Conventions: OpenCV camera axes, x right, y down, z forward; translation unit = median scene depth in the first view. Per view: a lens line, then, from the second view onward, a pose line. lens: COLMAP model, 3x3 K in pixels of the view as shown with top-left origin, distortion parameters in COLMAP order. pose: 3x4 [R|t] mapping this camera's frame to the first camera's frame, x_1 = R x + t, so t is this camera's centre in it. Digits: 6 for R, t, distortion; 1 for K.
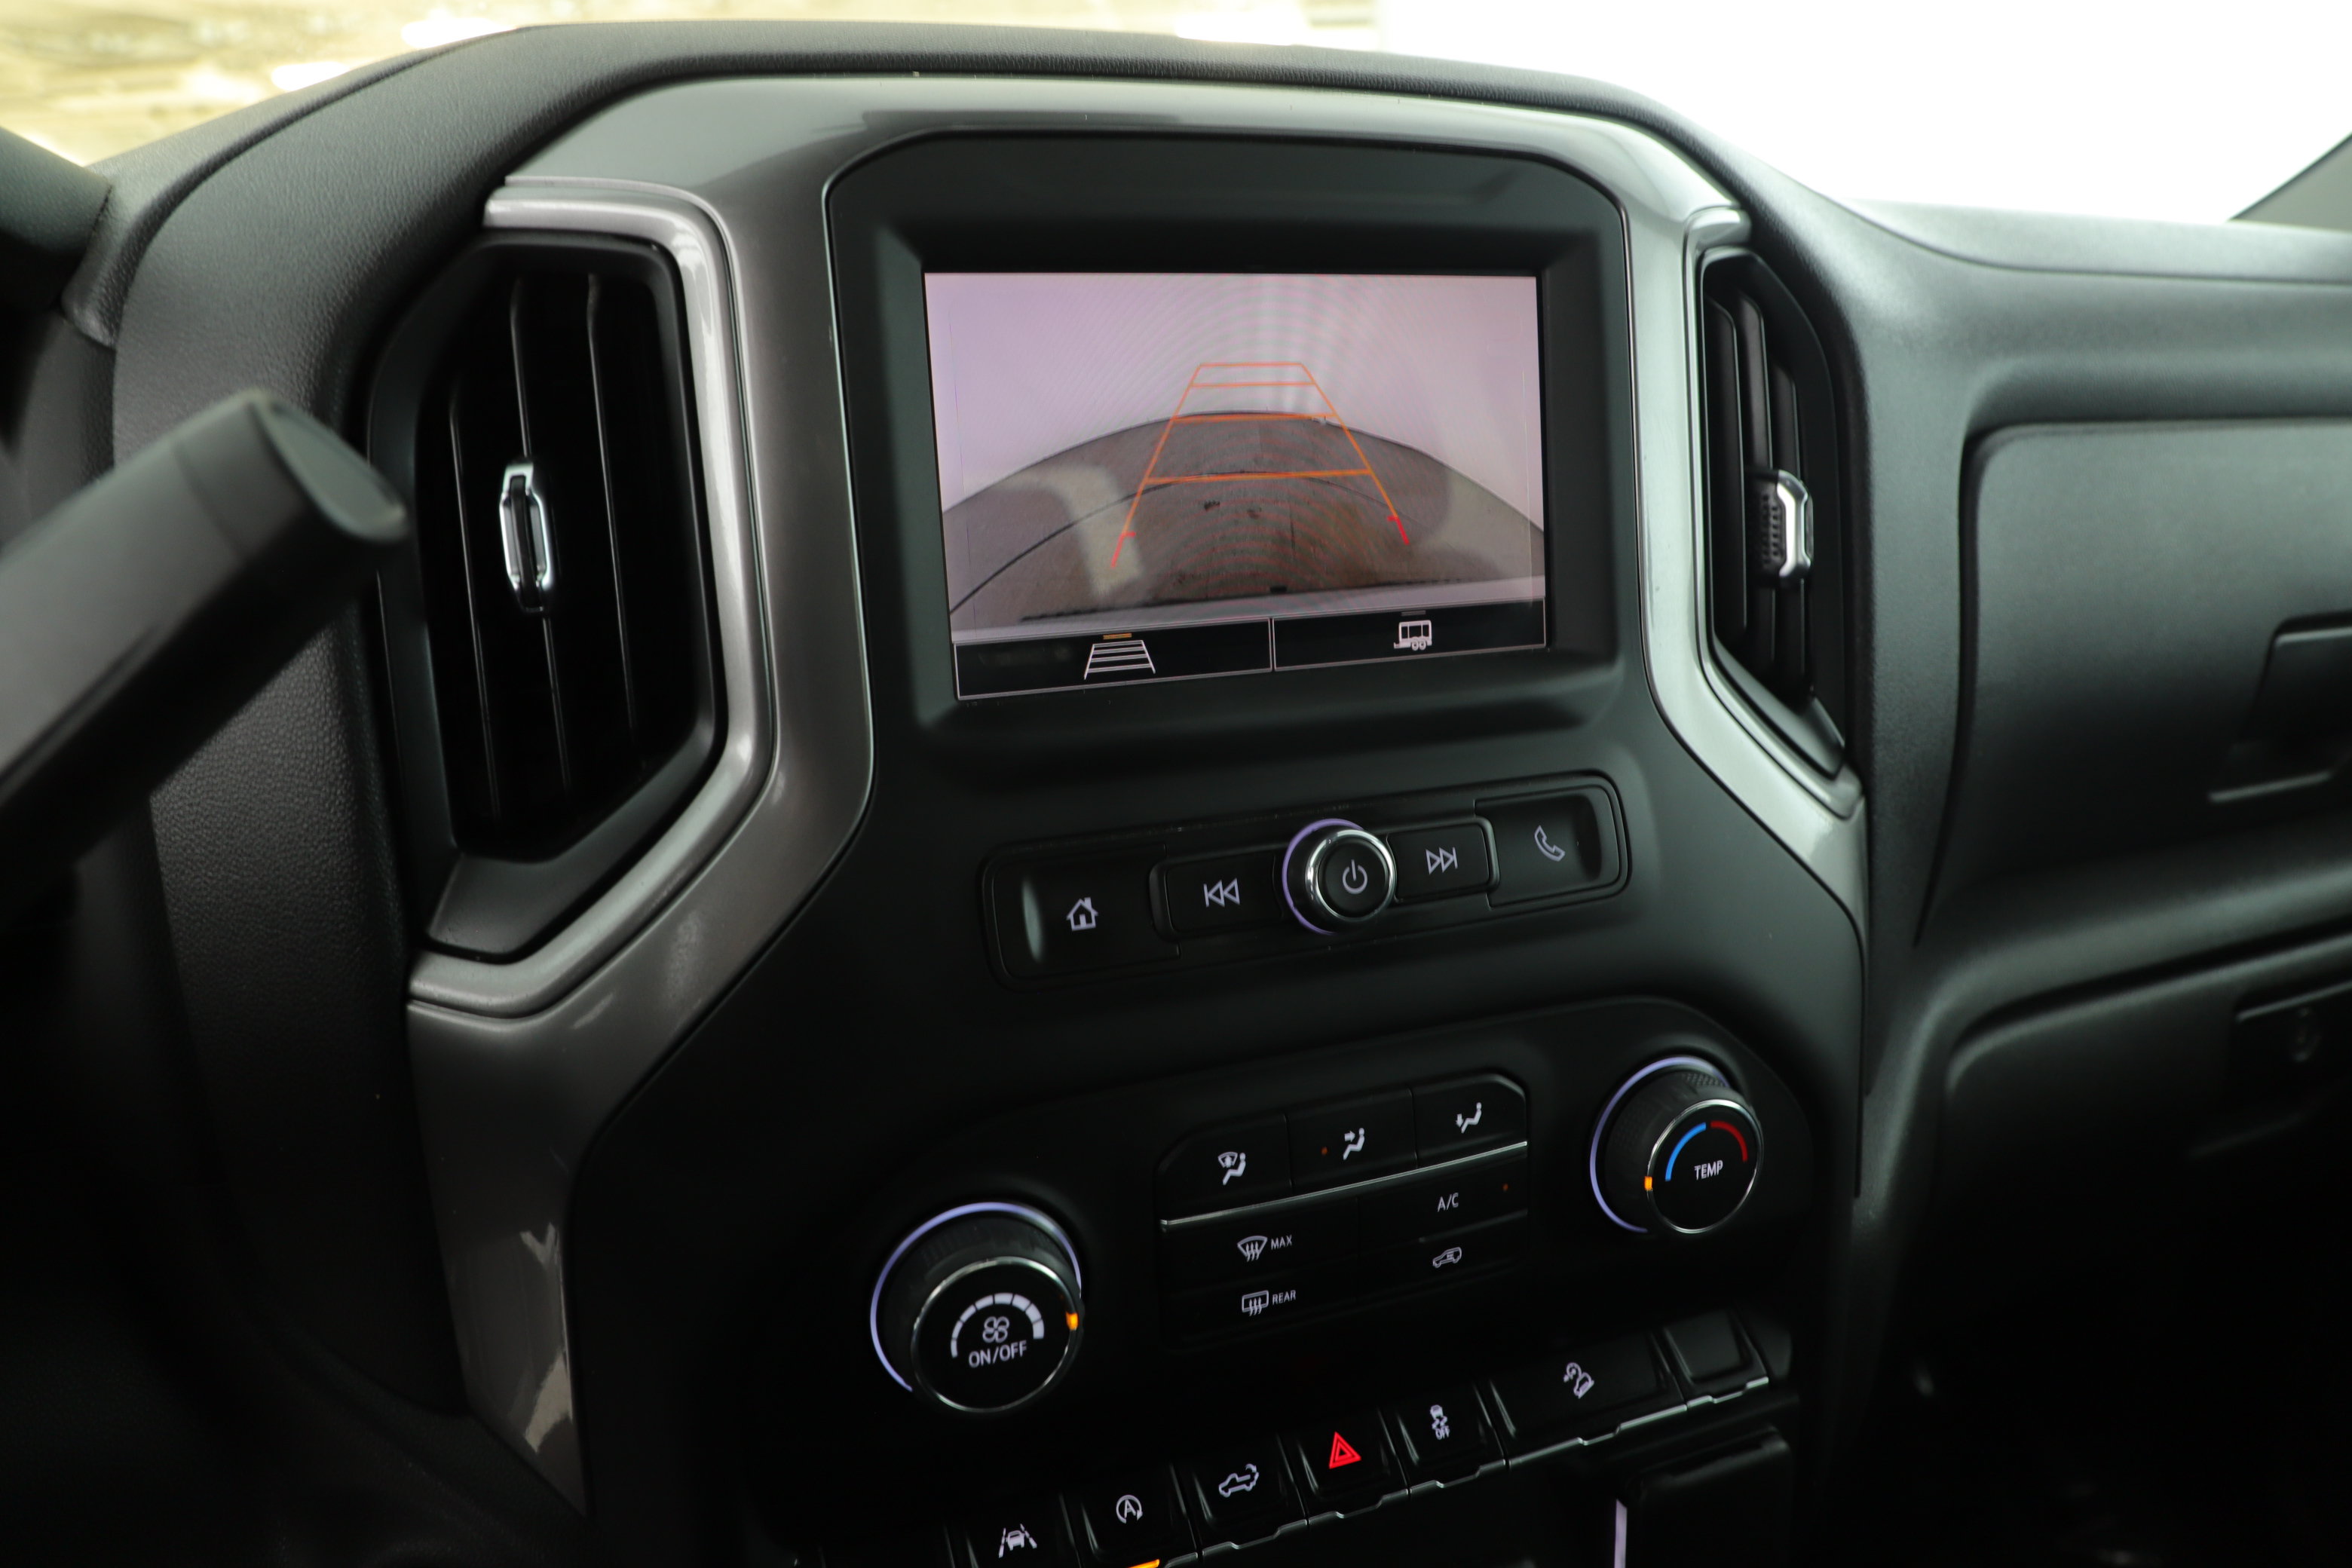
lens RADIAL K [[1601.7, 0, 1176.0], [0, 1601.7, 784.0], [0, 0, 1]] dist [-0.081617, 0.029061]
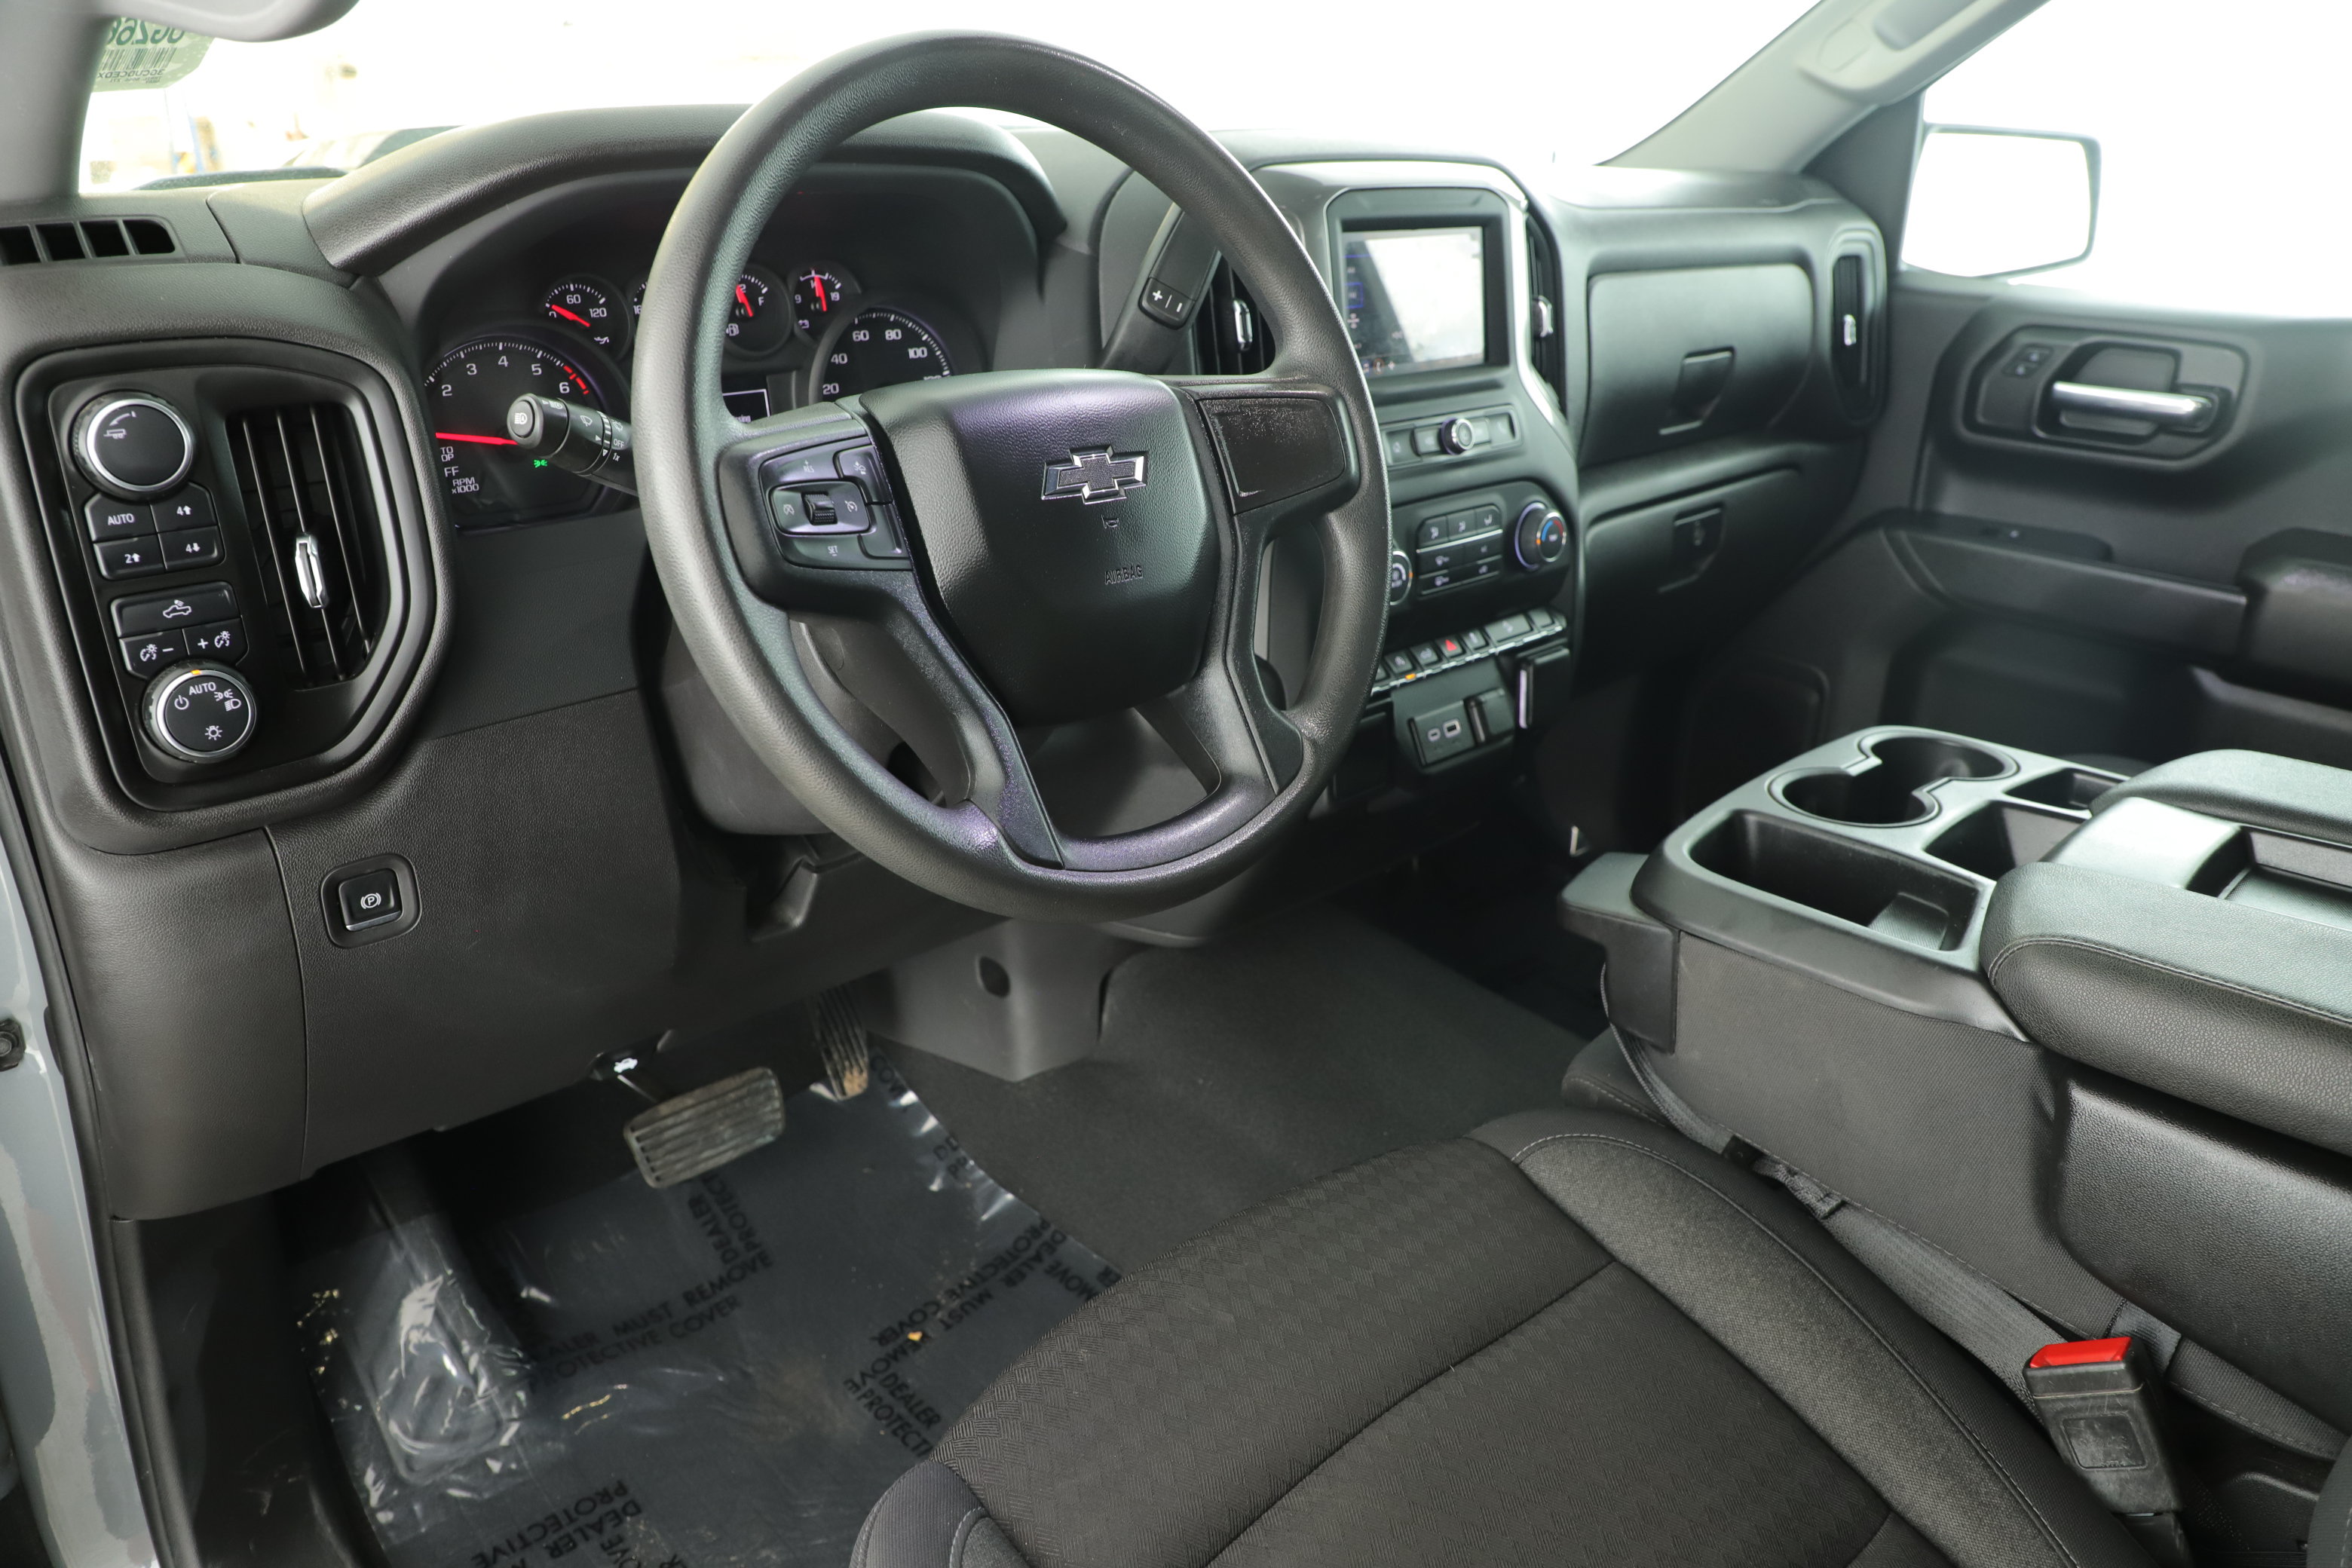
lens RADIAL K [[1595.4, 0, 1176.0], [0, 1595.4, 784.0], [0, 0, 1]] dist [-0.053772, 0.005911]
pose [[0.927810, -0.122690, 0.352301, -1.453078], [0.081367, 0.988189, 0.129855, 0.261361], [-0.364071, -0.091815, 0.926834, -1.577543]]
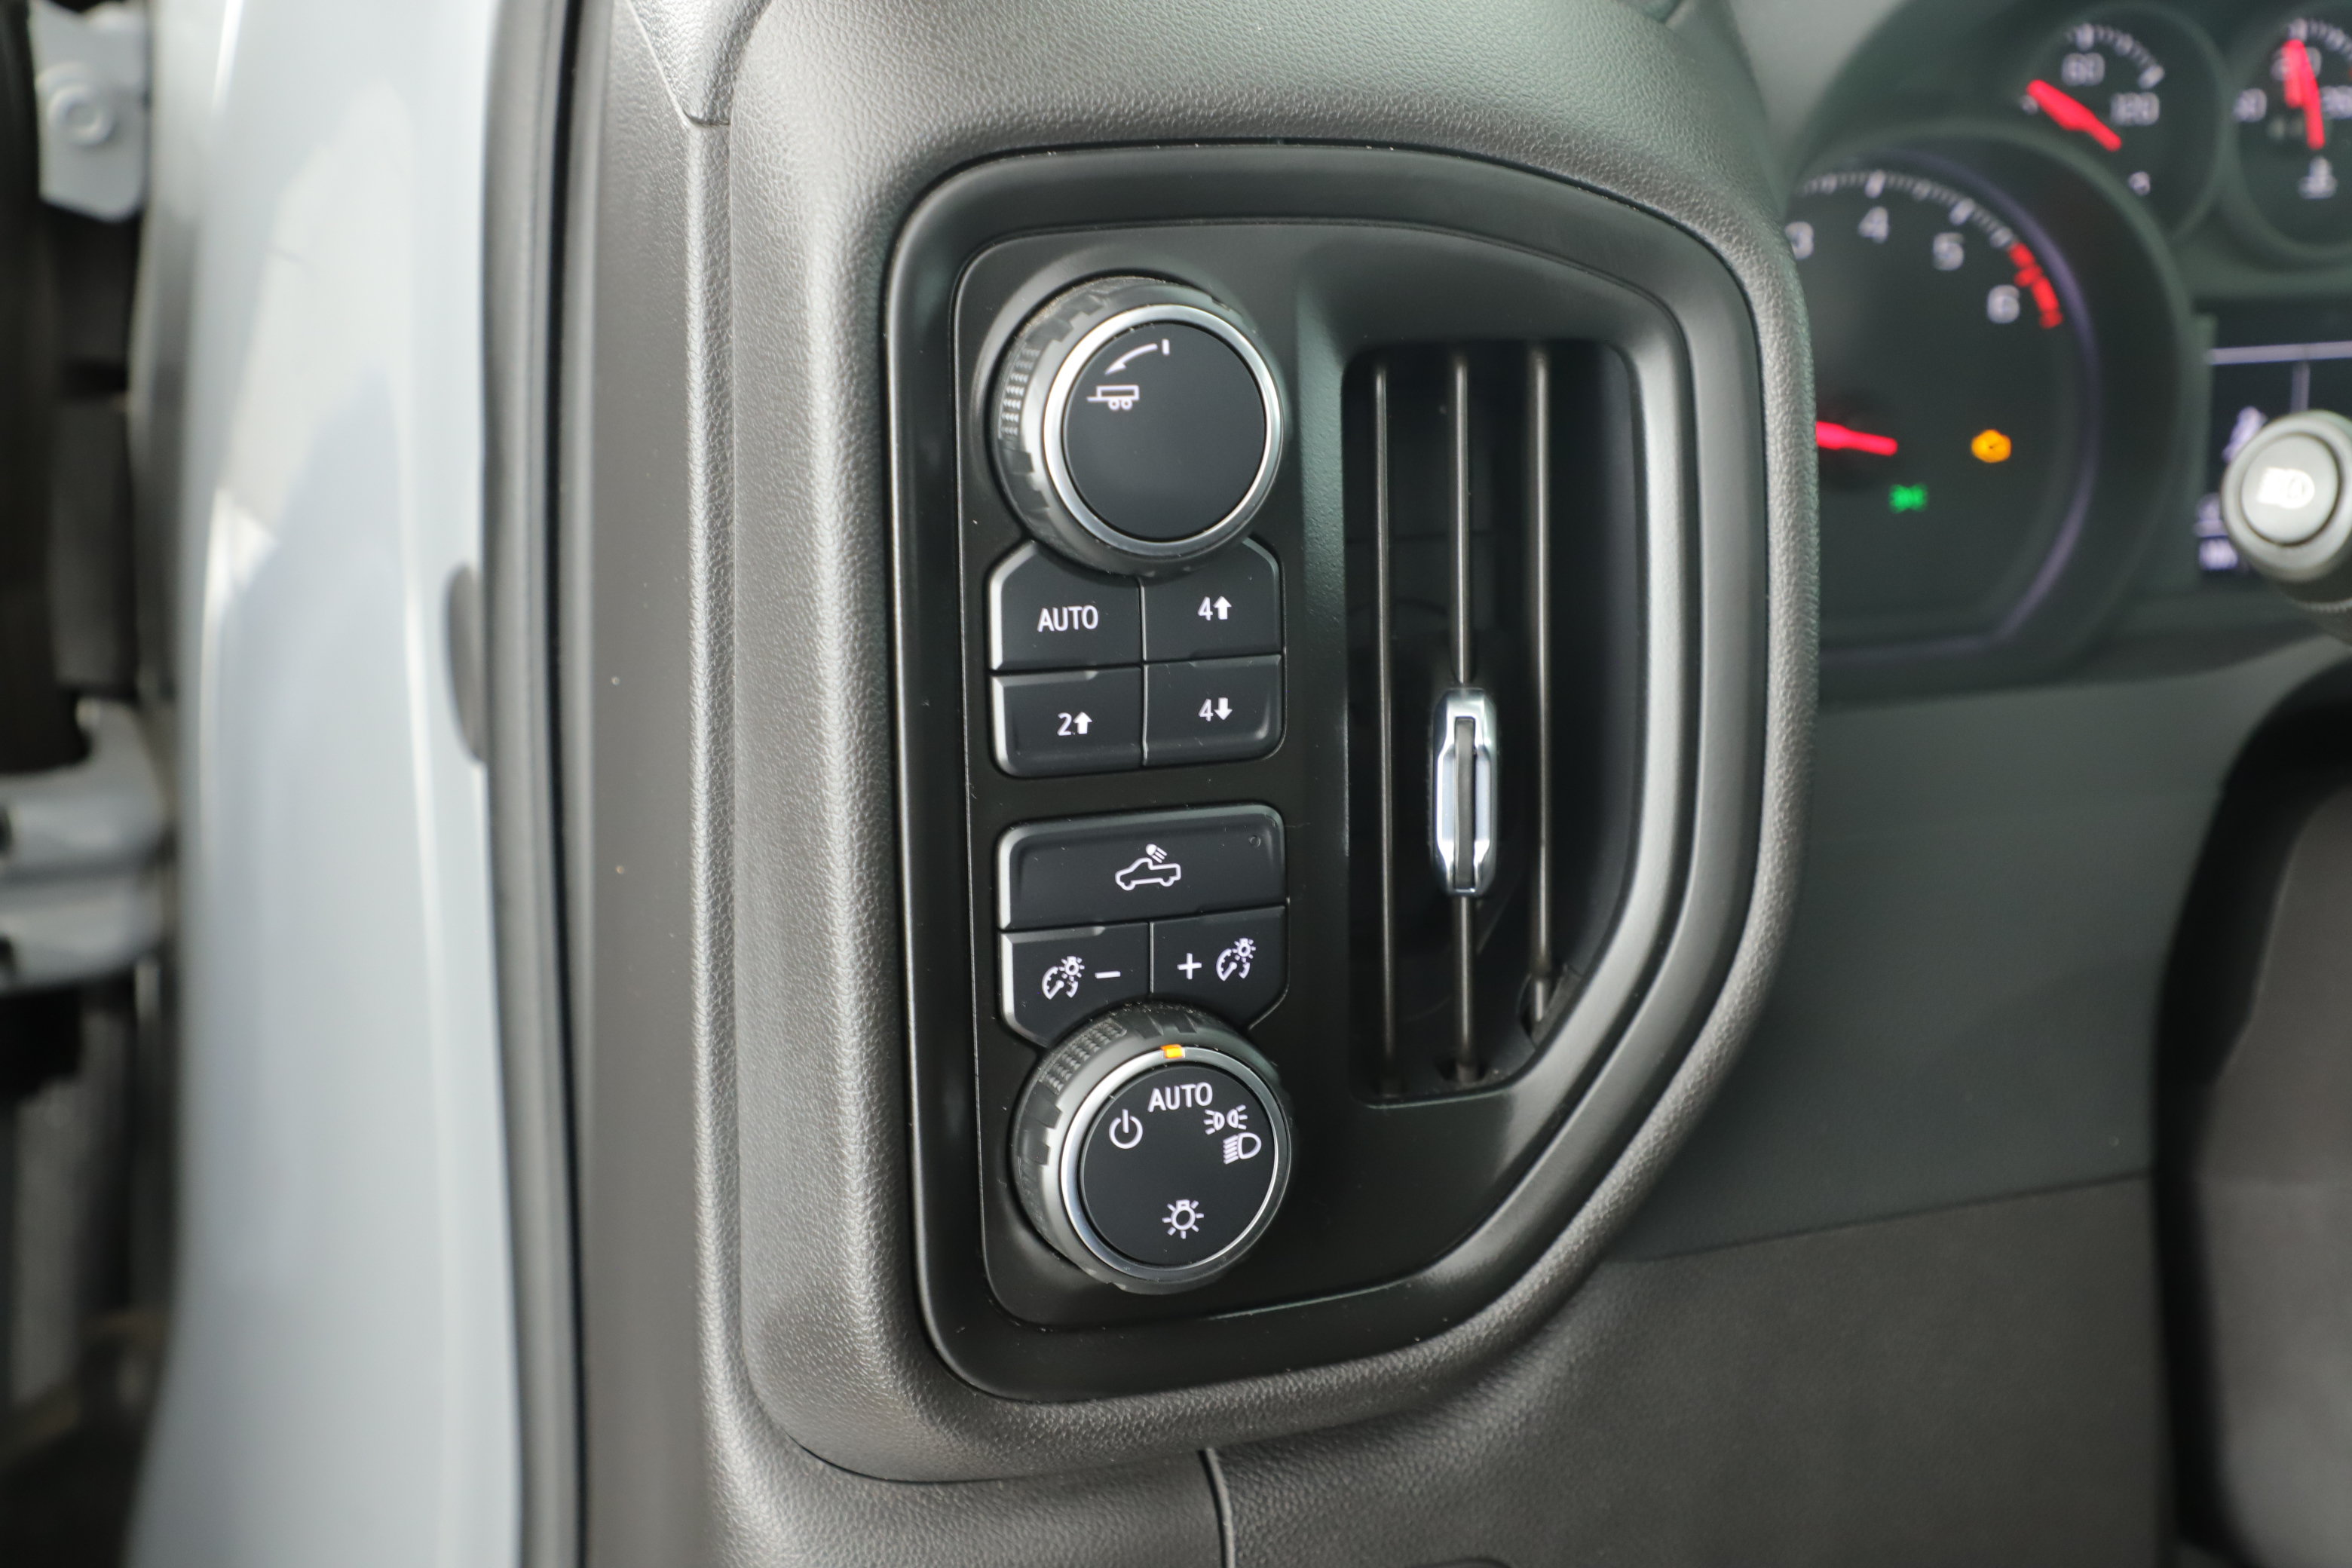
lens RADIAL K [[3229.0, 0, 1176.0], [0, 3229.0, 784.0], [0, 0, 1]] dist [0.160567, 0.046279]
pose [[0.998873, 0.046663, 0.008622, -1.836138], [-0.047116, 0.996893, 0.063119, 0.092252], [-0.005650, -0.063454, 0.997969, -0.885993]]
